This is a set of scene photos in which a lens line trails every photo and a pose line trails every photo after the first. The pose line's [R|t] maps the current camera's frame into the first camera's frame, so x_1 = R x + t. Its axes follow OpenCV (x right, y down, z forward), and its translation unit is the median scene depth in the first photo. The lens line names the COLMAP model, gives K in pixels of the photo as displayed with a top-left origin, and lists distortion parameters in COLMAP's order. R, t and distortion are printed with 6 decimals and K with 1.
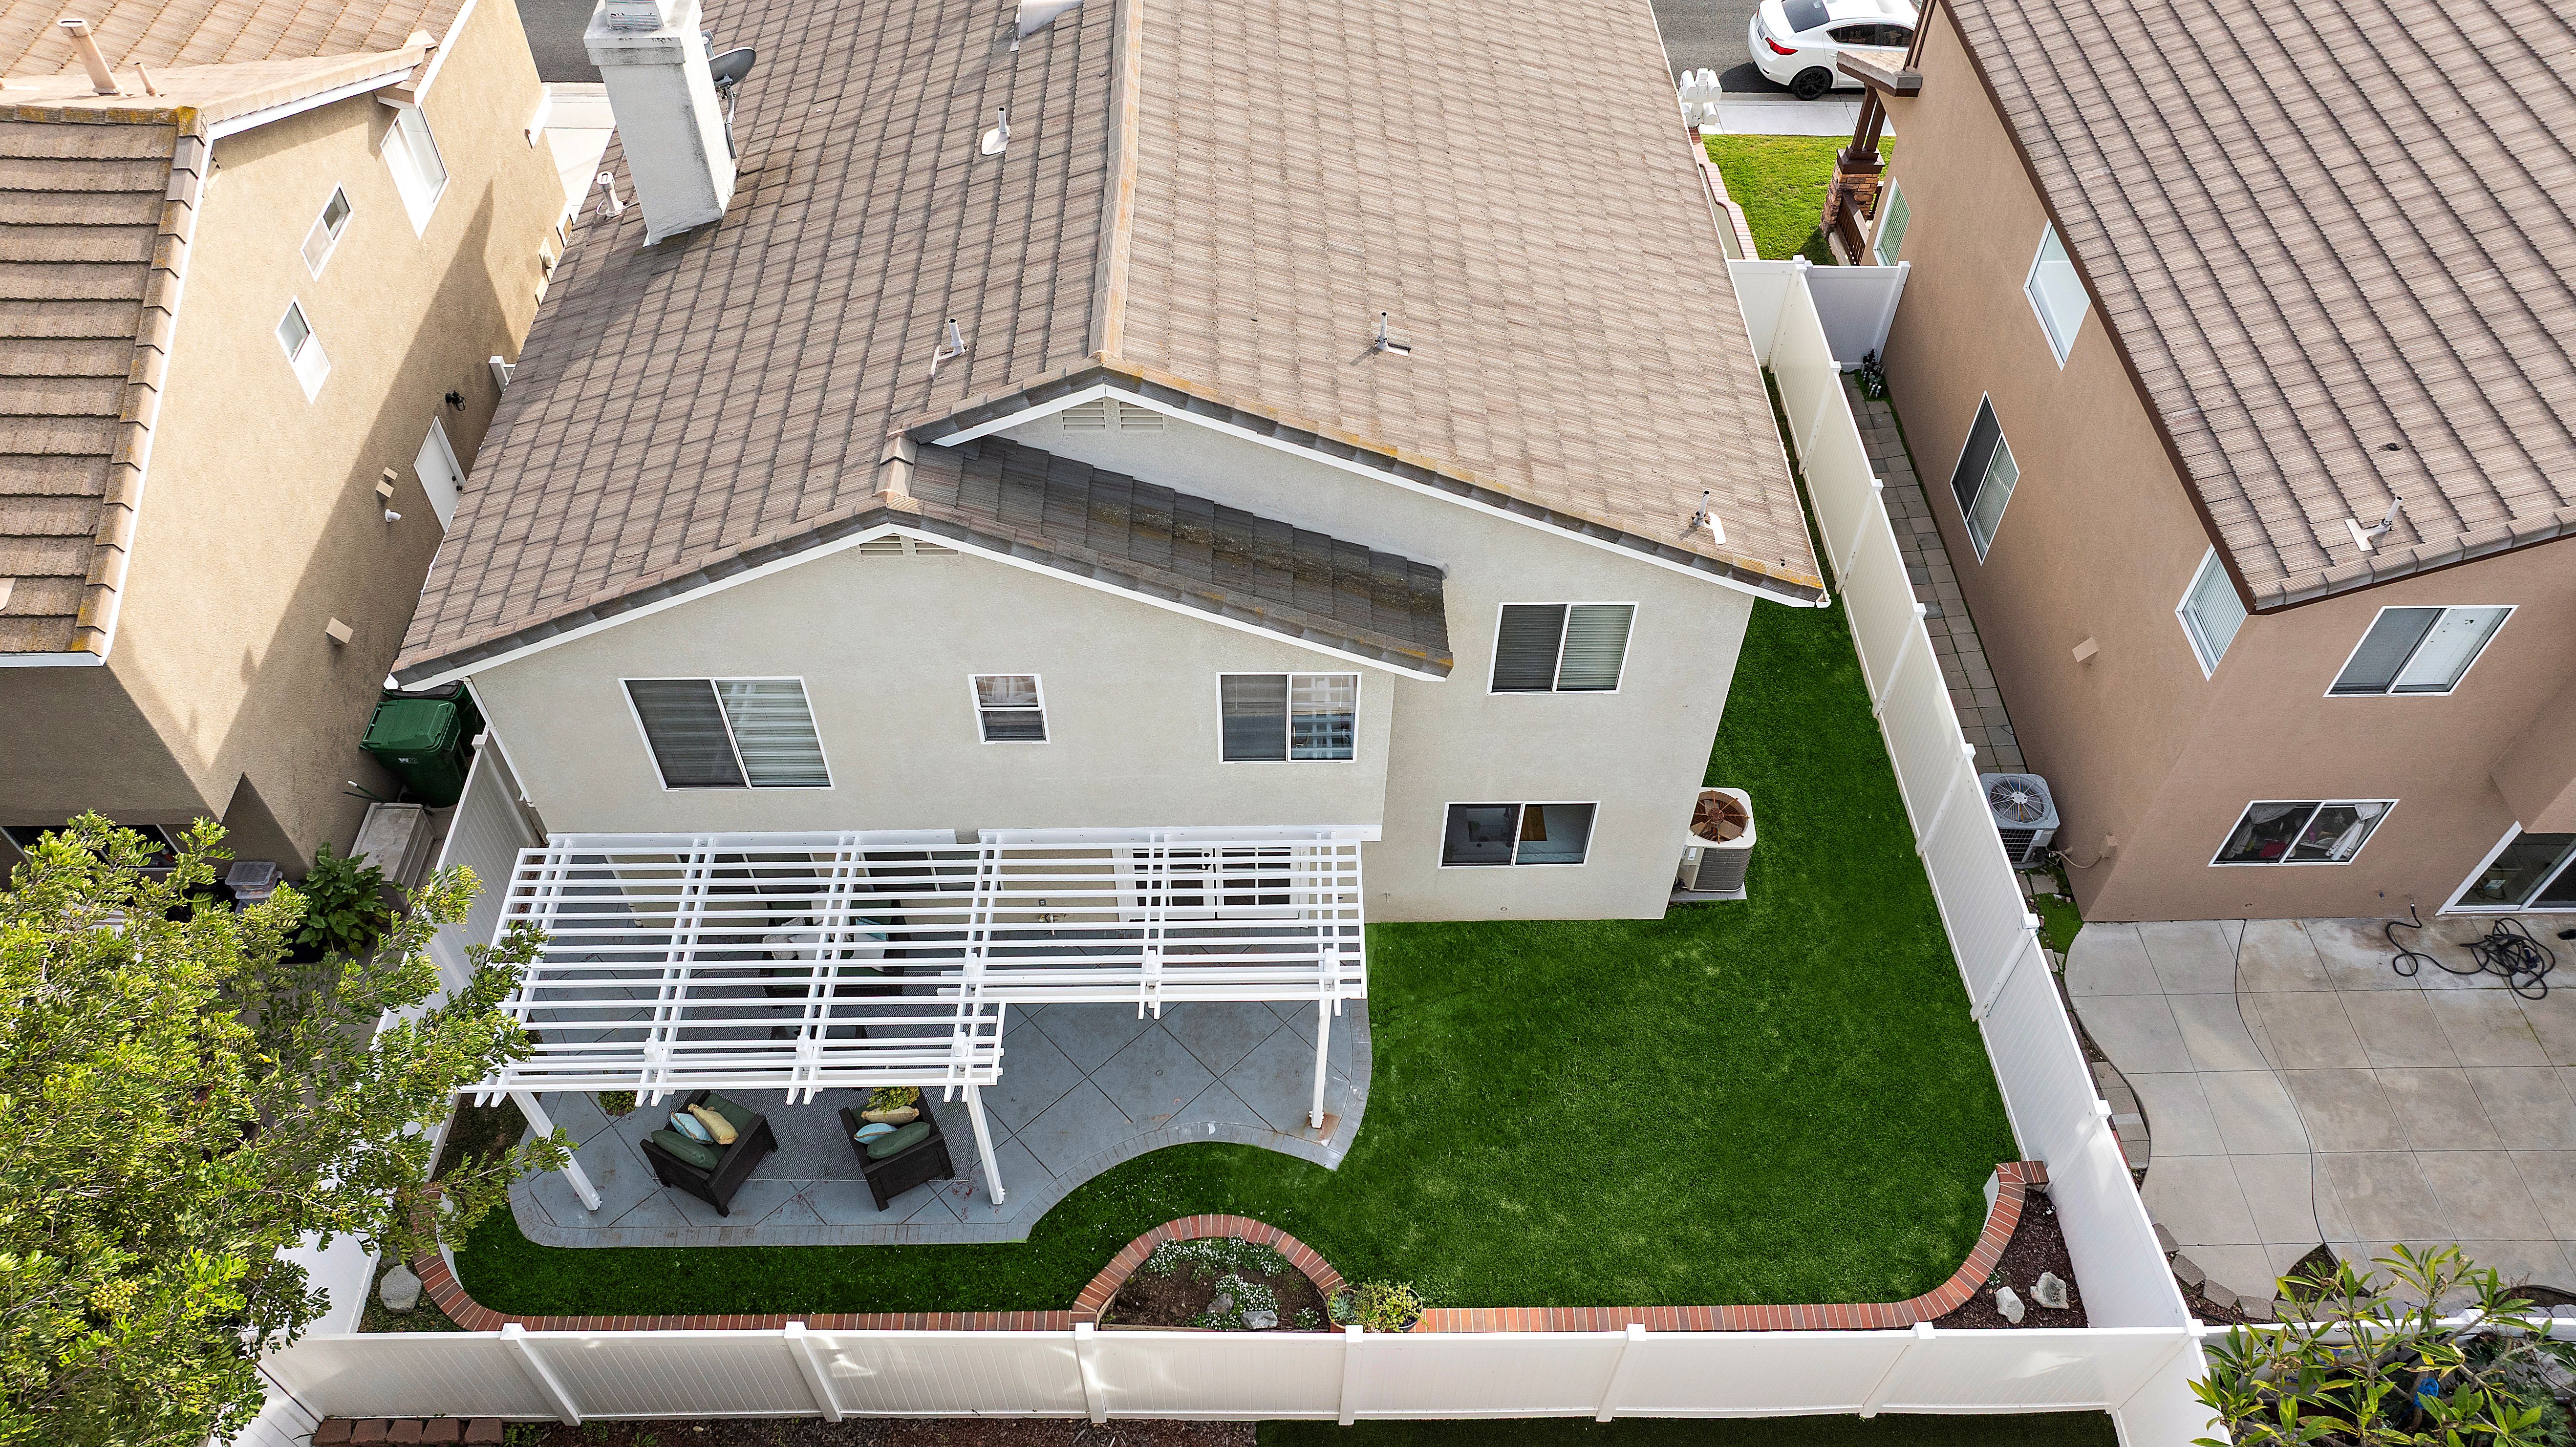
lens RADIAL K [[1801.7, 0, 1289.9], [0, 1801.7, 726.6], [0, 0, 1]] dist [-0.017998, -0.001681]
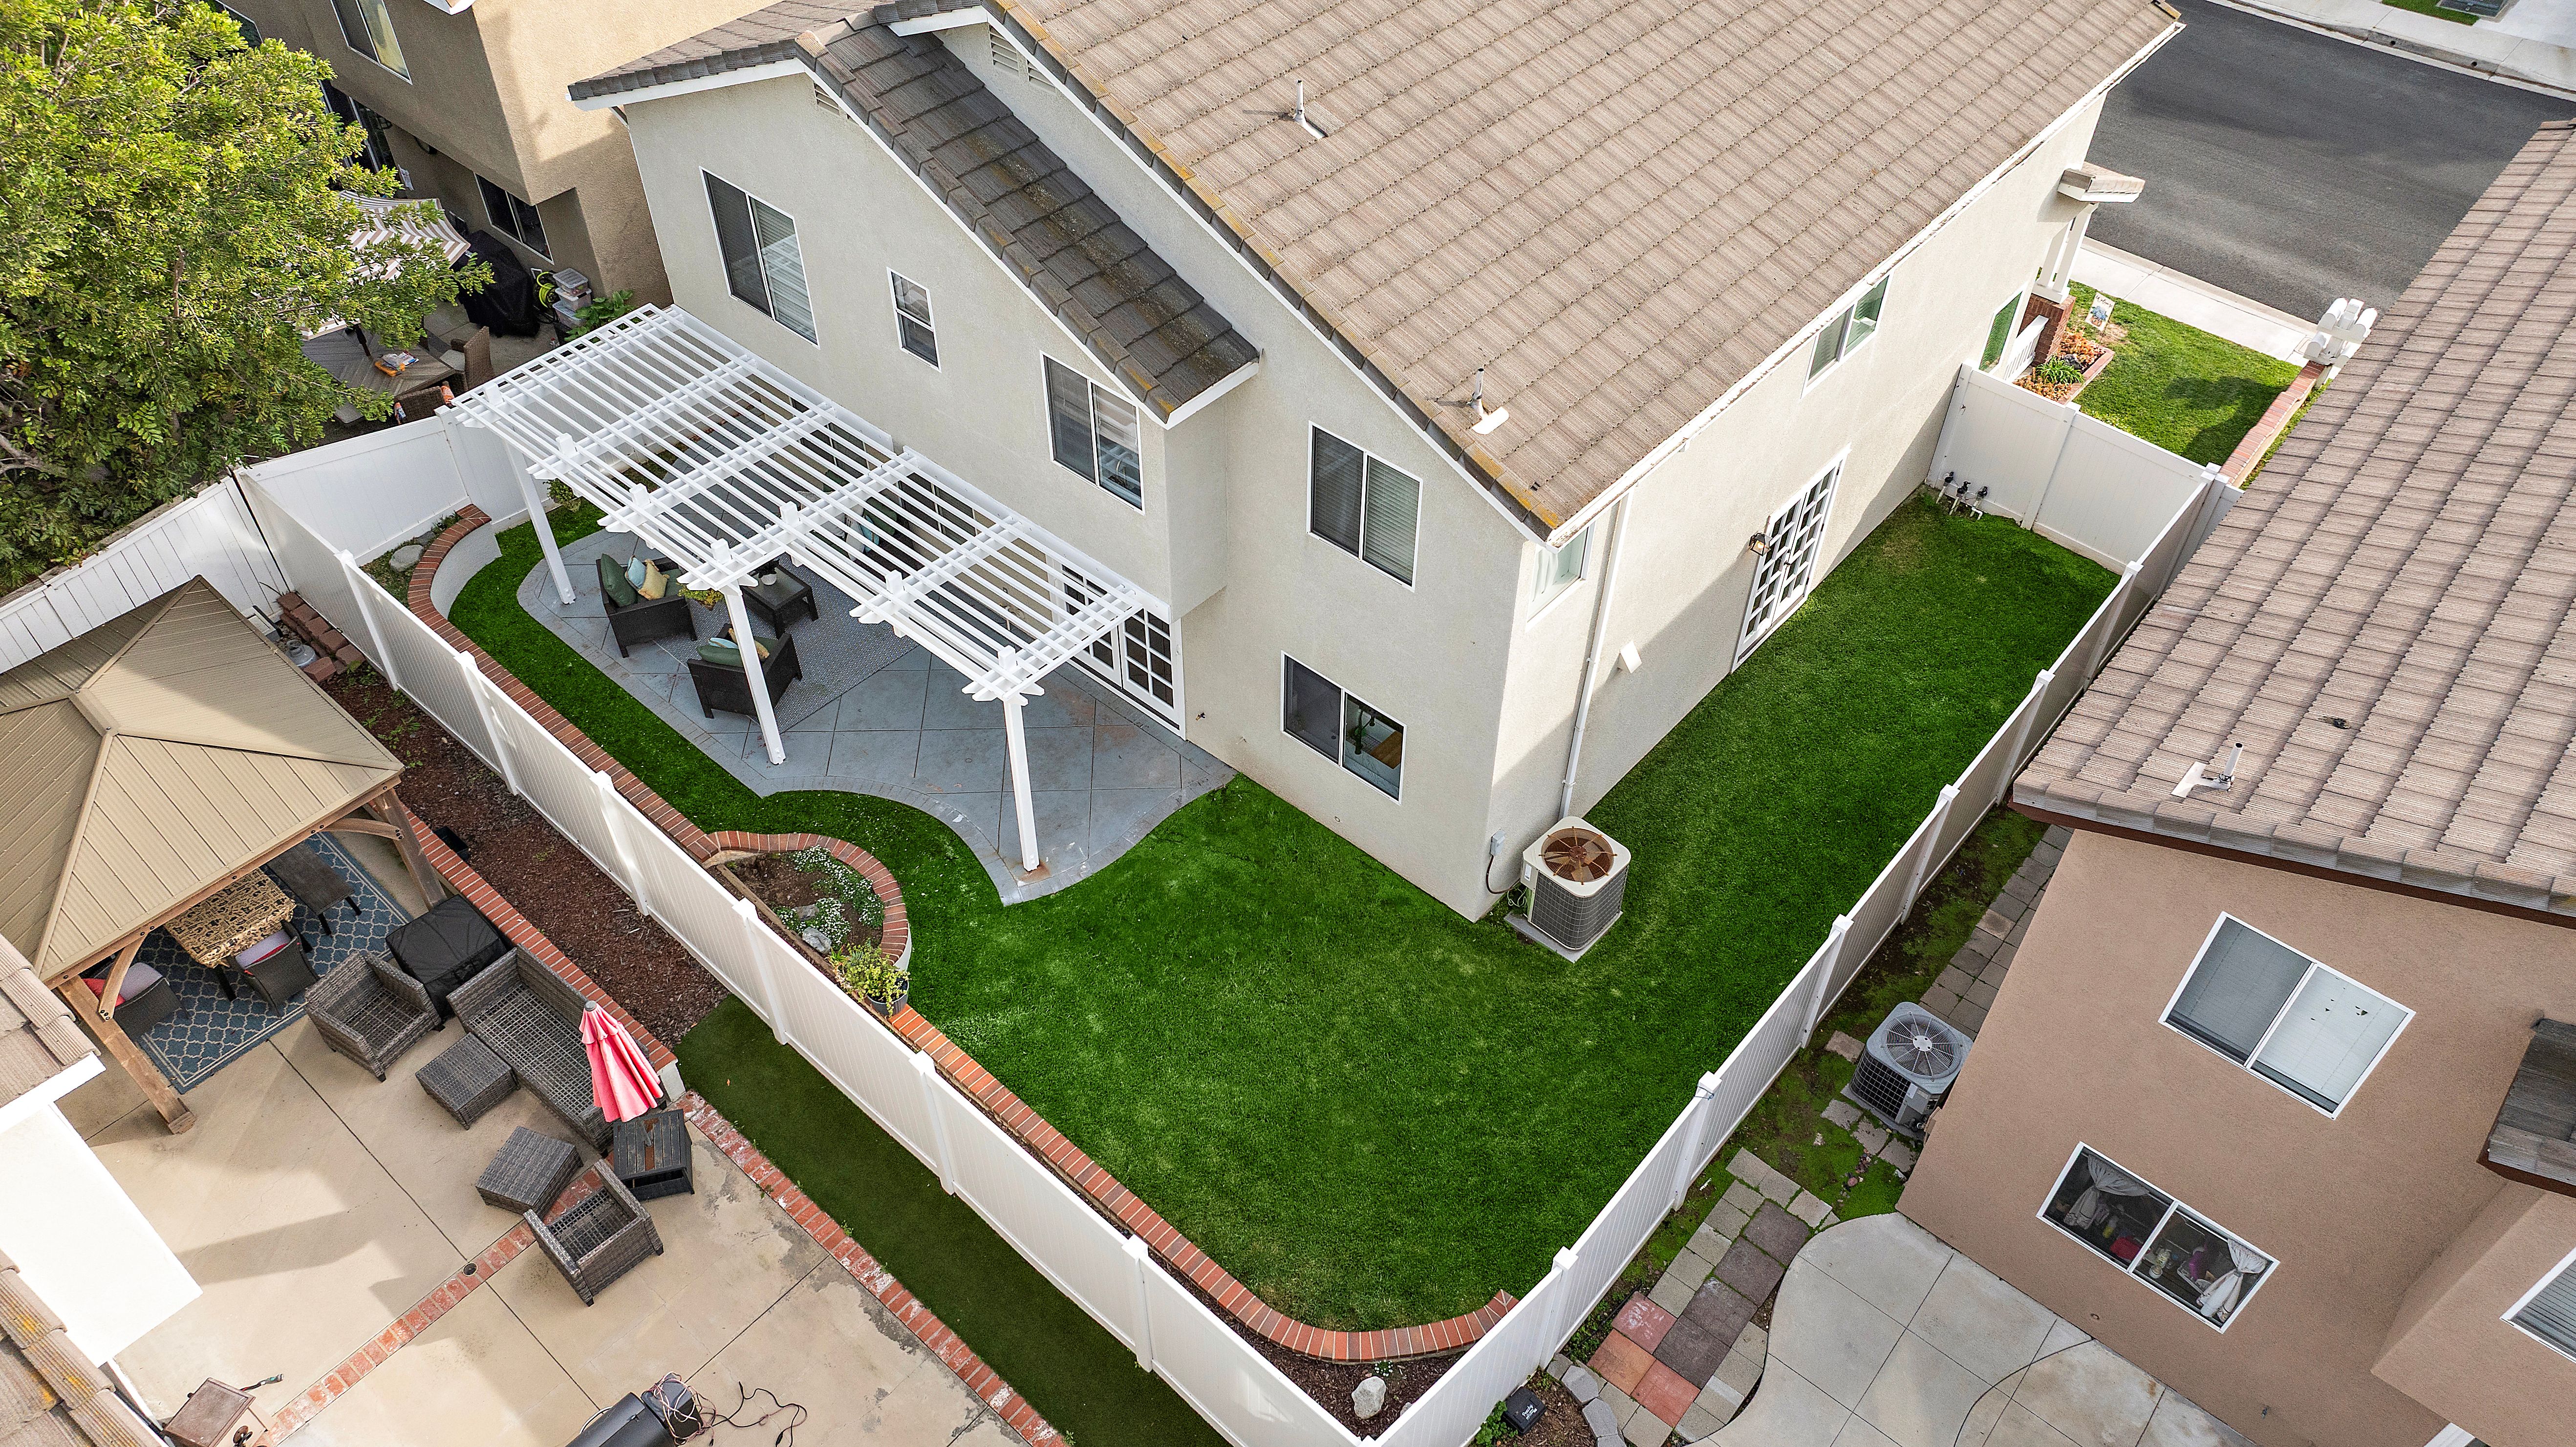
lens RADIAL K [[1801.7, 0, 1287.9], [0, 1801.7, 717.9], [0, 0, 1]] dist [-0.017998, -0.001681]
pose [[0.742472, 0.474929, -0.472416, 0.623775], [-0.514076, 0.856123, 0.052730, 0.022607], [0.429490, 0.203707, 0.879797, 0.169221]]
